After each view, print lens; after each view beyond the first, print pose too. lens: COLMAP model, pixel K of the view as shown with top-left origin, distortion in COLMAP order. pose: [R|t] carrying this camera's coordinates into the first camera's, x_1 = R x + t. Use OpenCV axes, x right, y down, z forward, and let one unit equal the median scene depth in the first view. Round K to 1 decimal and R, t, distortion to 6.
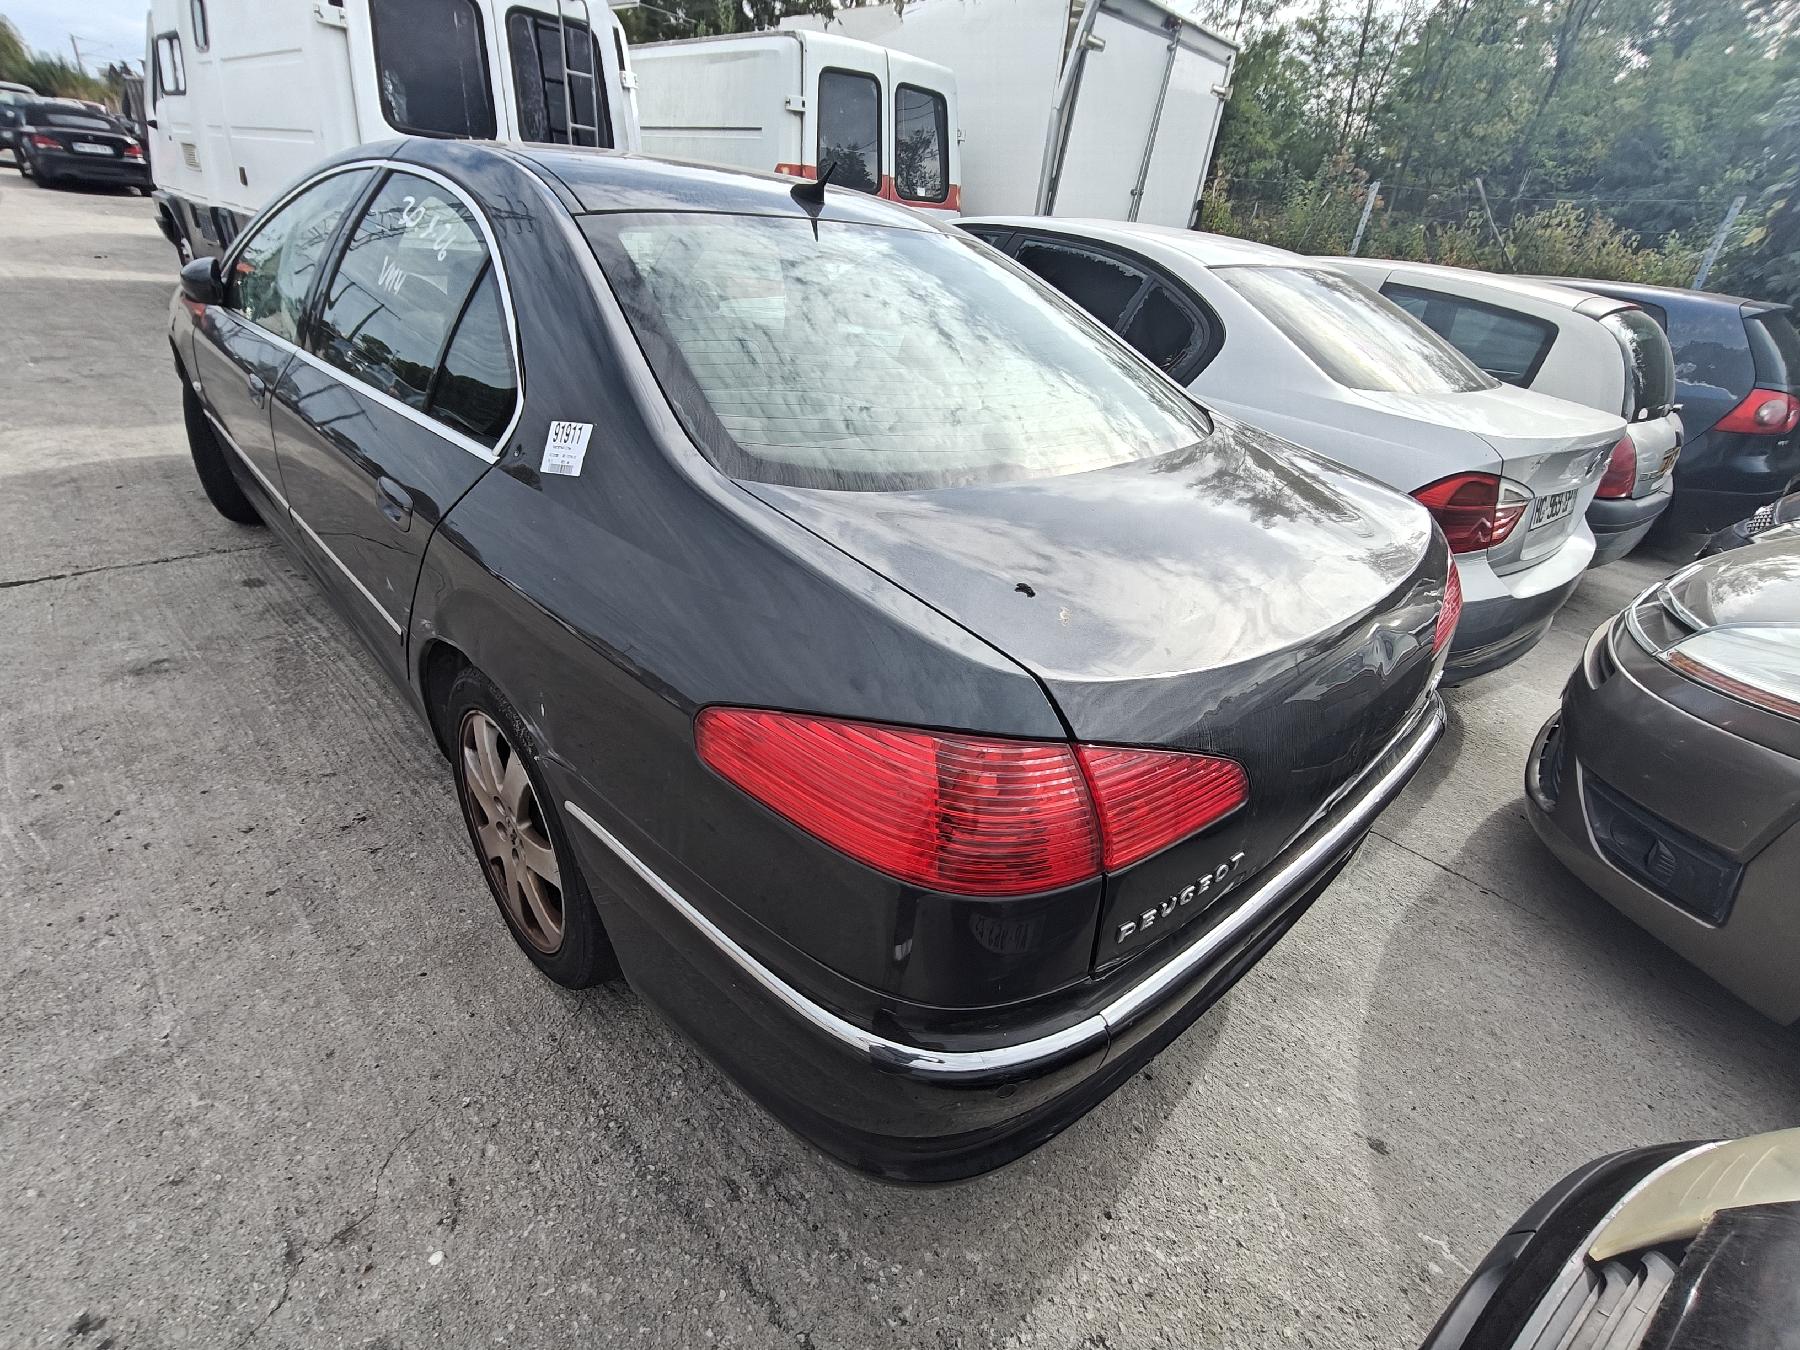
lens RADIAL K [[868.7, 0, 893.0], [0, 868.7, 683.4], [0, 0, 1]] dist [-0.012316, 0.009884]
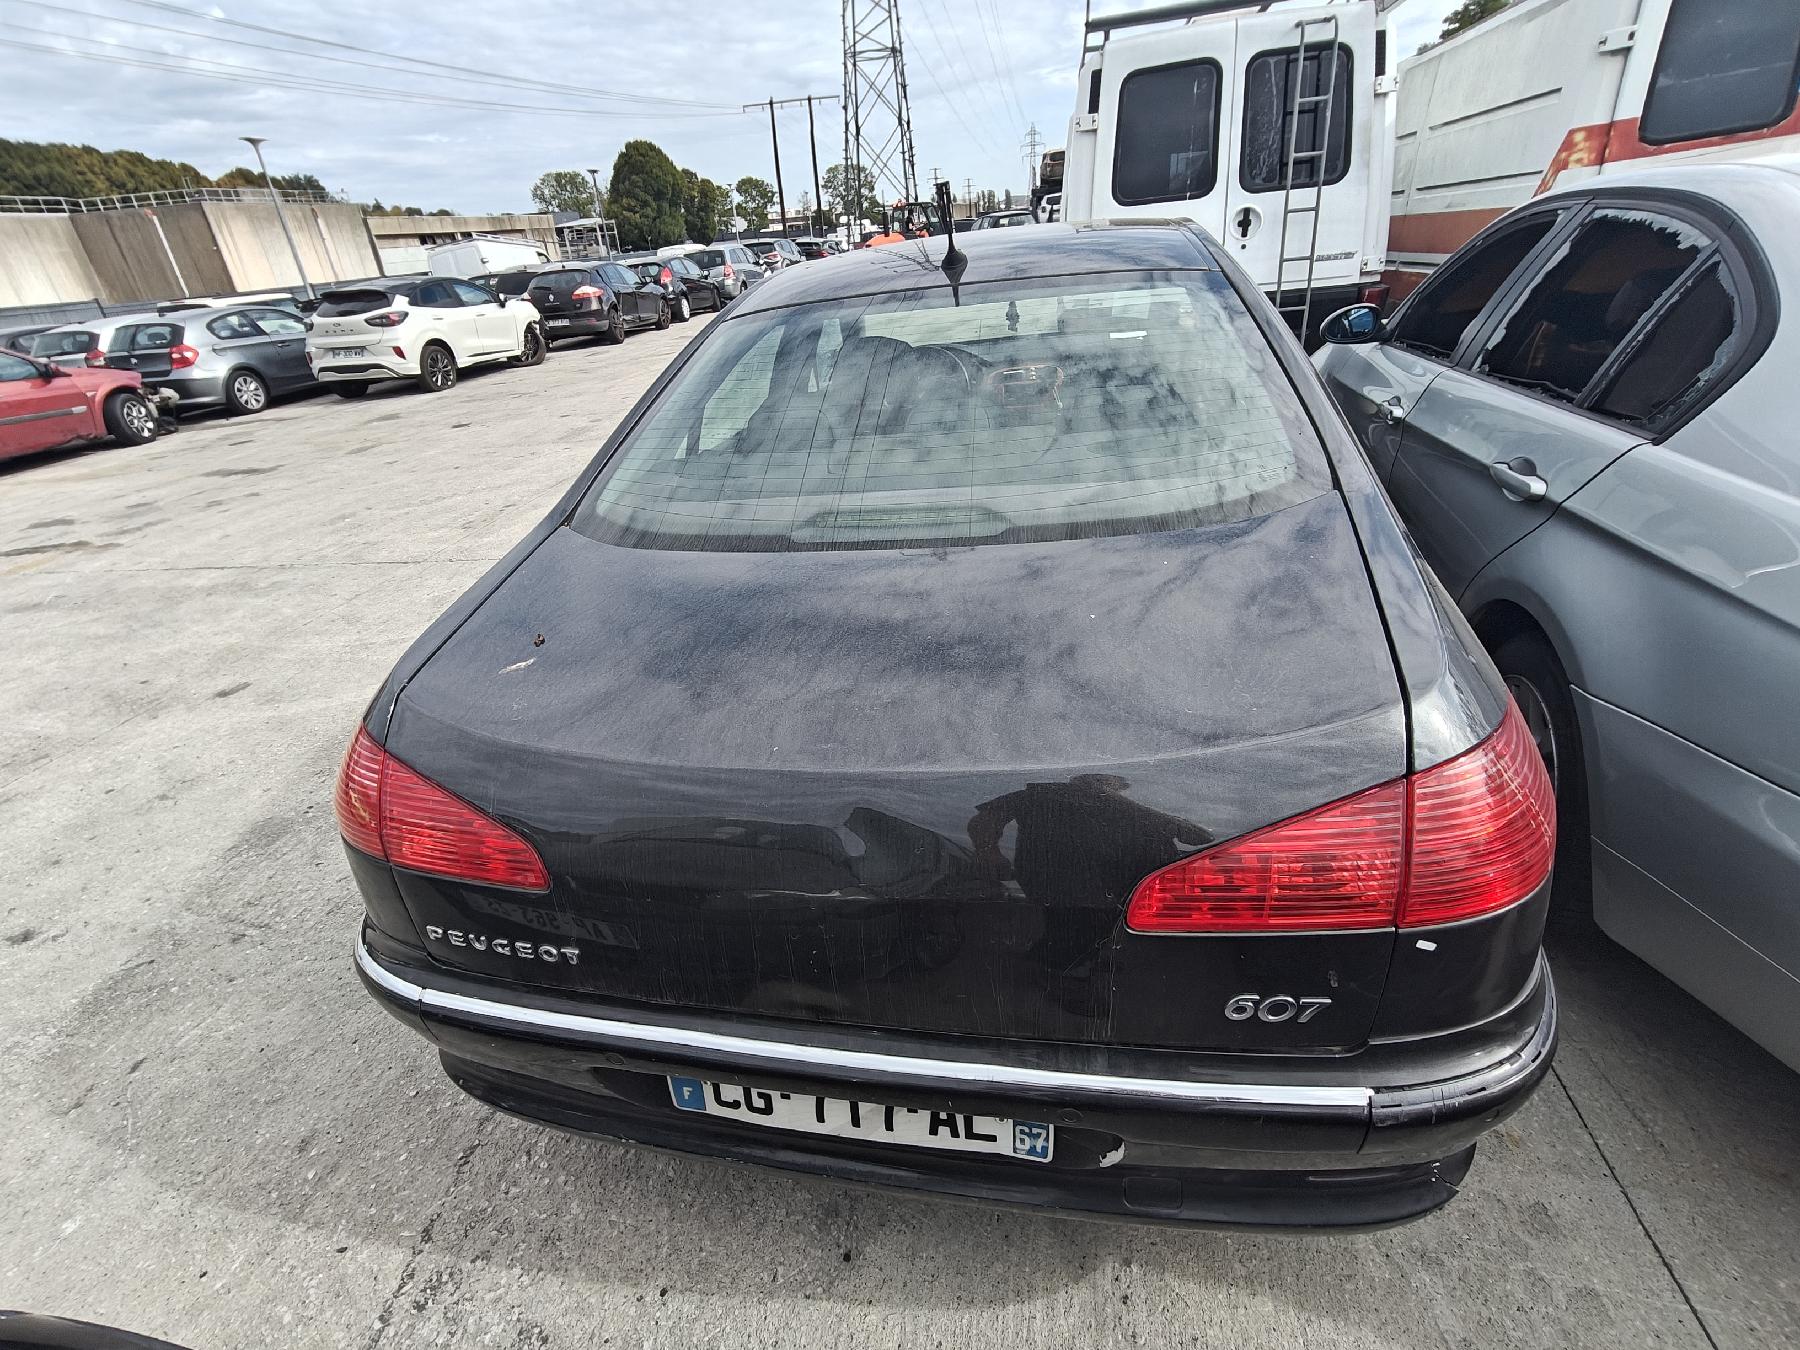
lens RADIAL K [[868.7, 0, 893.0], [0, 868.7, 683.4], [0, 0, 1]] dist [-0.012316, 0.009884]
pose [[0.542210, 0.232987, -0.807295, 0.914944], [-0.250664, 0.961890, 0.109248, -0.205057], [0.801983, 0.143125, 0.579947, 0.476375]]
